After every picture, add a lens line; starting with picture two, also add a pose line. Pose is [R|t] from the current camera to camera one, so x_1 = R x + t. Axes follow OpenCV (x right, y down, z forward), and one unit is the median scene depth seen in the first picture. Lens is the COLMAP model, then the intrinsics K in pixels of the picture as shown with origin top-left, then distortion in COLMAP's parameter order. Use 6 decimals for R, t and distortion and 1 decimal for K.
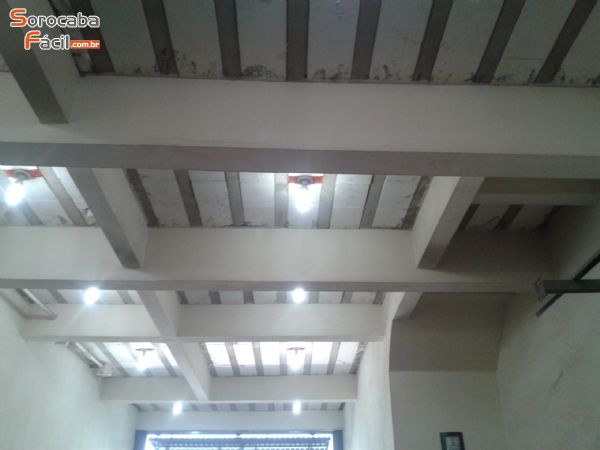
lens RADIAL K [[568.5, 0, 321.1], [0, 568.5, 224.2], [0, 0, 1]] dist [0.068506, -0.202510]
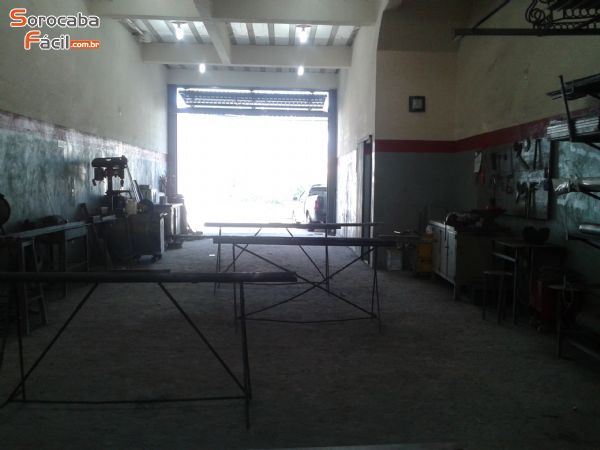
lens RADIAL K [[568.5, 0, 321.1], [0, 568.5, 224.2], [0, 0, 1]] dist [0.068506, -0.202510]
pose [[0.999479, 0.023554, 0.022053, -0.020466], [-0.031828, 0.831970, 0.553906, -0.094035], [-0.005301, -0.554320, 0.832287, -0.221707]]
